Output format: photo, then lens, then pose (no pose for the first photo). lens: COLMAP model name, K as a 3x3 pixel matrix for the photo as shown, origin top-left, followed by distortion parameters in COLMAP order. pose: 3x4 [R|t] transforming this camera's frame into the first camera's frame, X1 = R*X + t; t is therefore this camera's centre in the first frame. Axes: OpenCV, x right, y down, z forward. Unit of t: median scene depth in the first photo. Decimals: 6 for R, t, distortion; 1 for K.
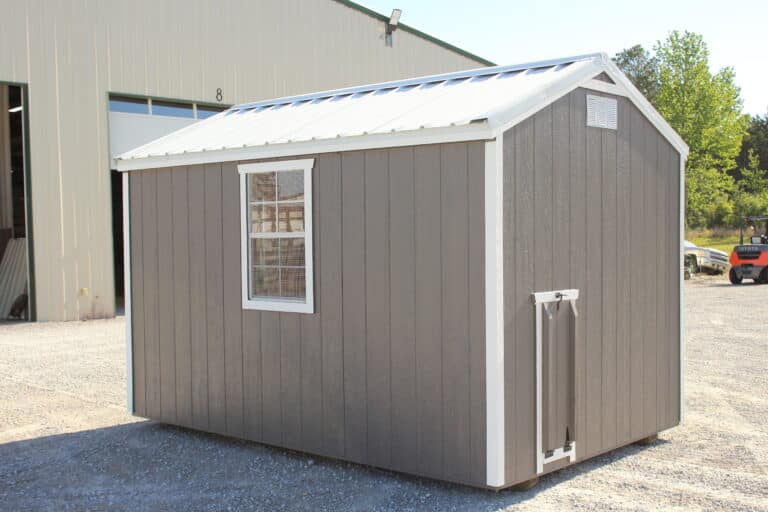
lens RADIAL K [[945.2, 0, 387.4], [0, 945.2, 259.8], [0, 0, 1]] dist [-0.000140, 0.000000]
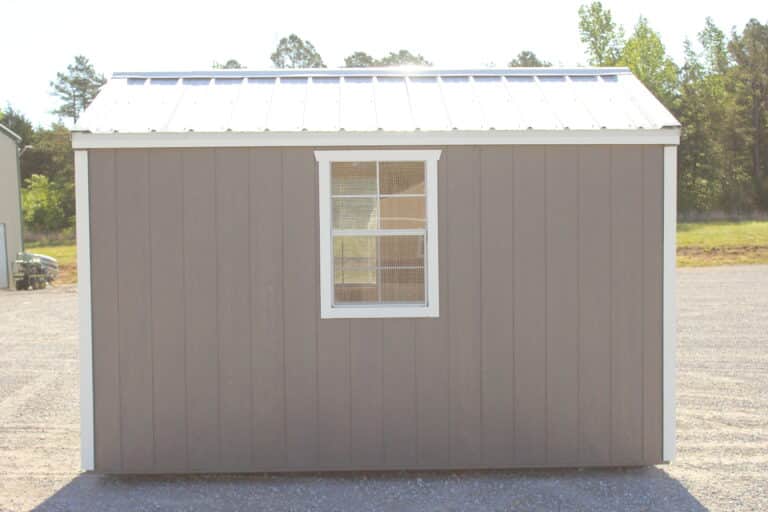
lens RADIAL K [[1053.0, 0, 384.4], [0, 1053.0, 259.5], [0, 0, 1]] dist [-0.005832, 0.000000]
pose [[0.733447, -0.016510, 0.679547, -0.768089], [0.022315, 0.999751, 0.000204, -0.000702], [-0.679381, 0.015014, 0.733632, 0.259561]]
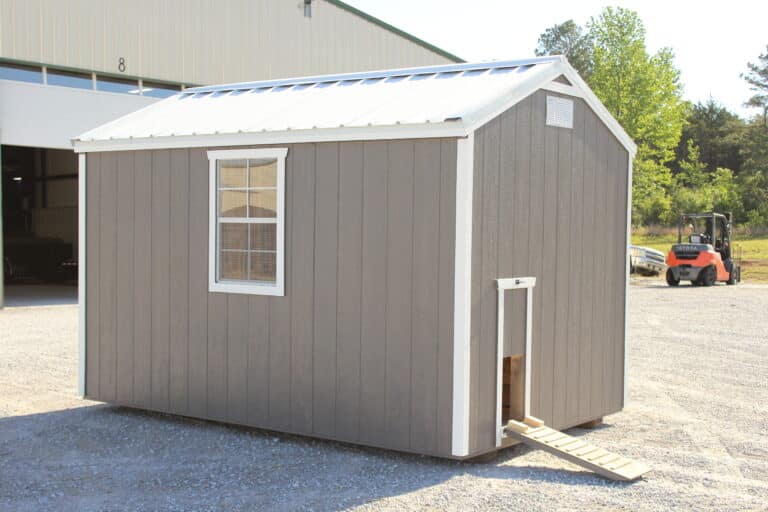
lens RADIAL K [[1076.6, 0, 383.8], [0, 1076.6, 253.0], [0, 0, 1]] dist [0.024418, 0.000000]
pose [[0.995541, 0.020816, 0.092004, -0.073759], [-0.020674, 0.999783, -0.002497, 0.009293], [-0.092036, 0.000583, 0.995755, -0.180095]]
